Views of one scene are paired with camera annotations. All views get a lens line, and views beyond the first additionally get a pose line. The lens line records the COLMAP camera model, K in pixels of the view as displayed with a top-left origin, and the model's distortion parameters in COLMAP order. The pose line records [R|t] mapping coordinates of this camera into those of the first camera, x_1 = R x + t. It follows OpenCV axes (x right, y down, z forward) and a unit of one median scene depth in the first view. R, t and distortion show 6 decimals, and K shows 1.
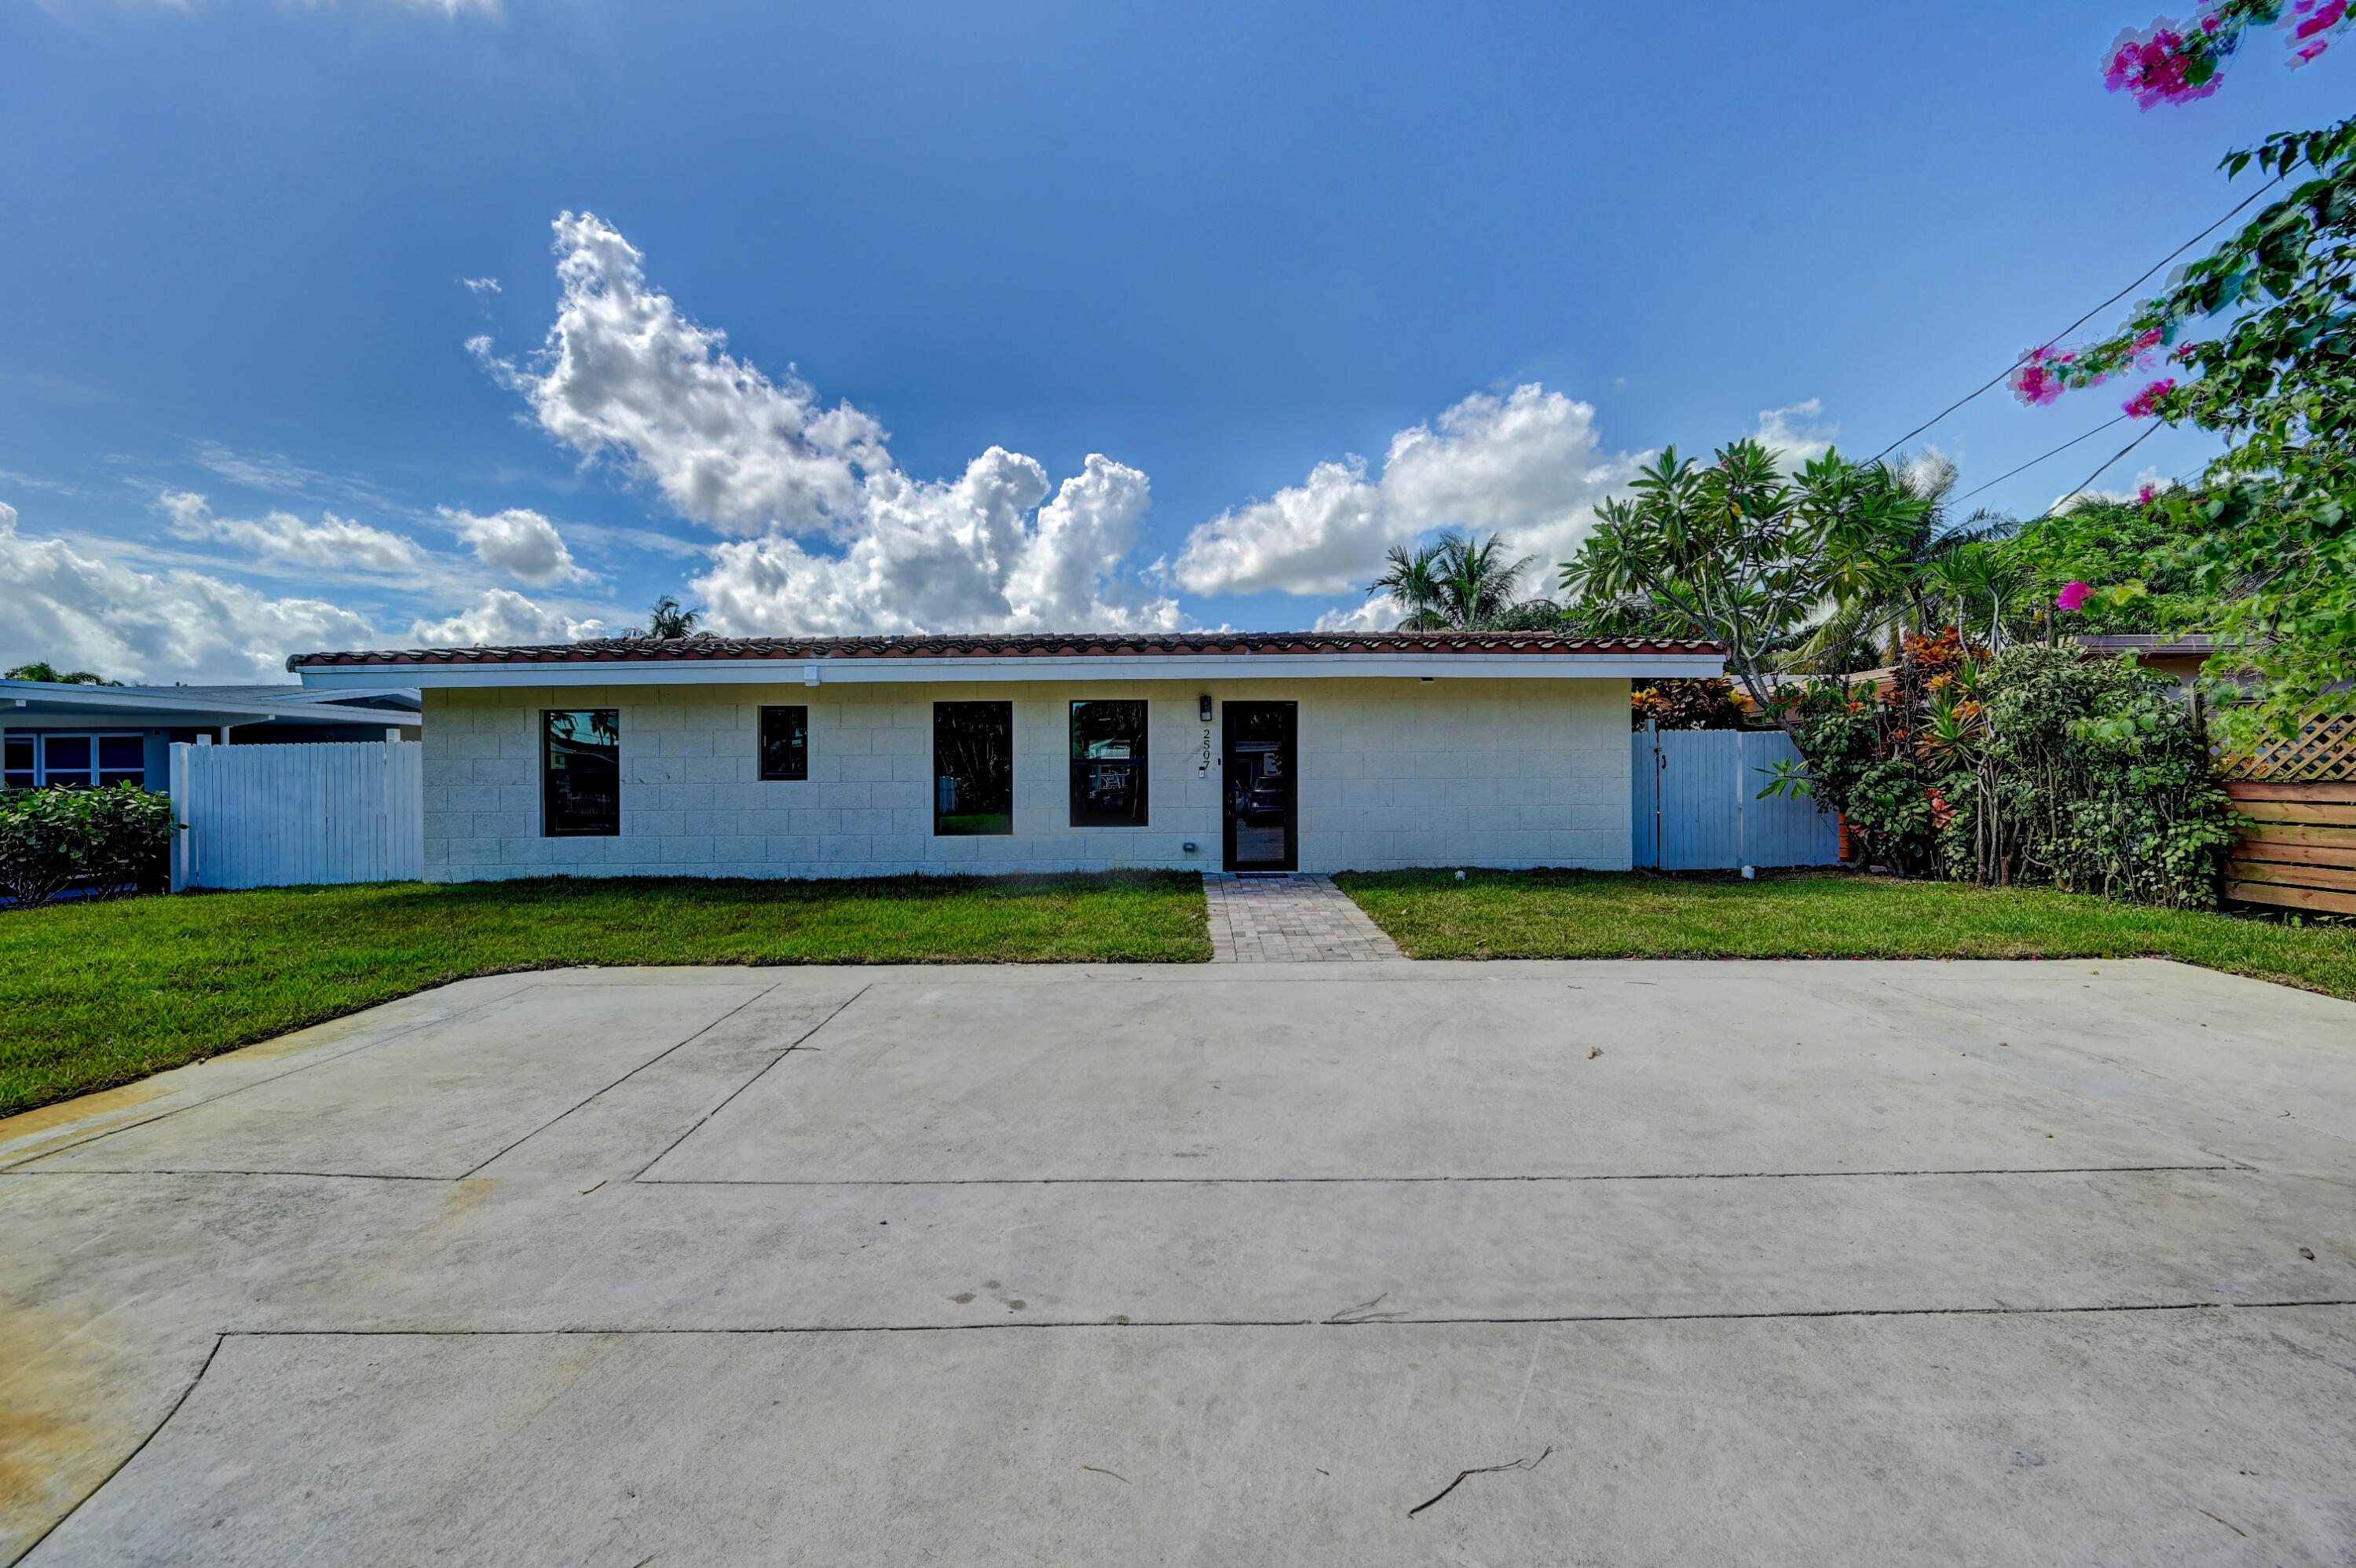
lens RADIAL K [[940.7, 0, 1186.2], [0, 940.7, 790.3], [0, 0, 1]] dist [-0.000646, 0.000179]
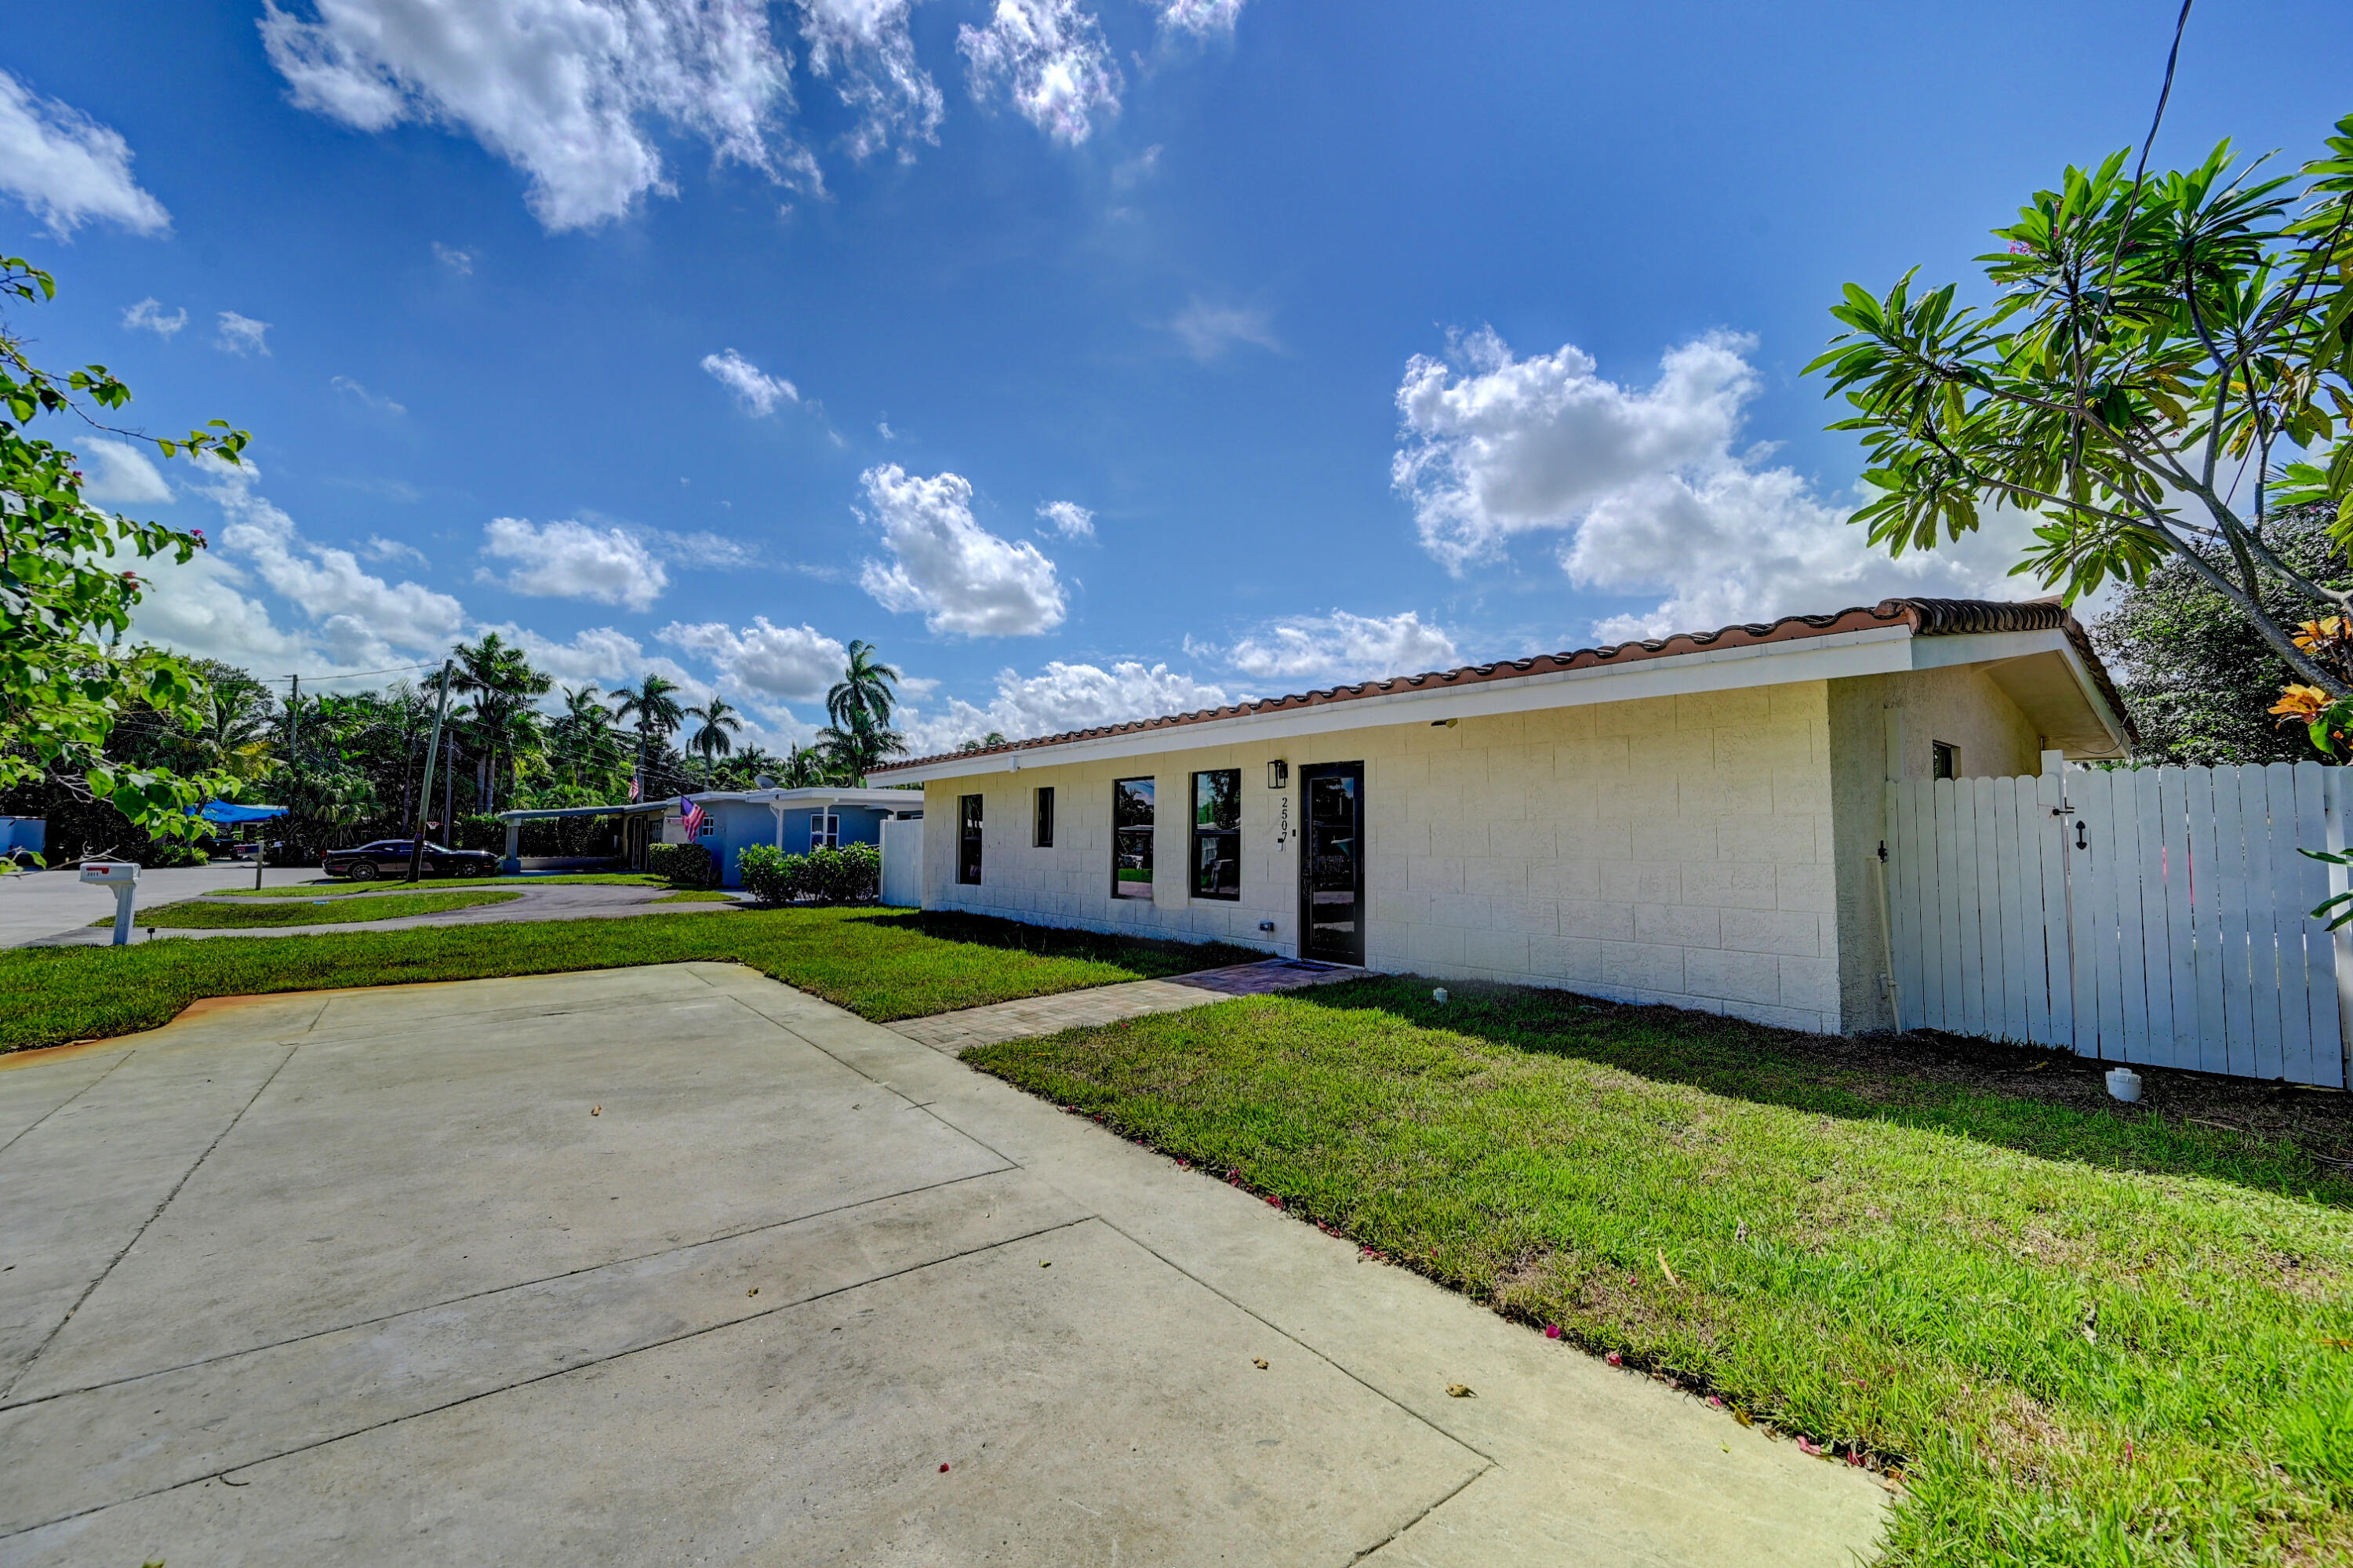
lens RADIAL K [[953.5, 0, 1220.3], [0, 953.5, 774.6], [0, 0, 1]] dist [-0.000552, 0.000066]
pose [[0.619842, -0.042575, -0.783571, 0.712563], [-0.017843, 0.997504, -0.068314, -0.022404], [0.784524, 0.056325, 0.617536, 0.382565]]
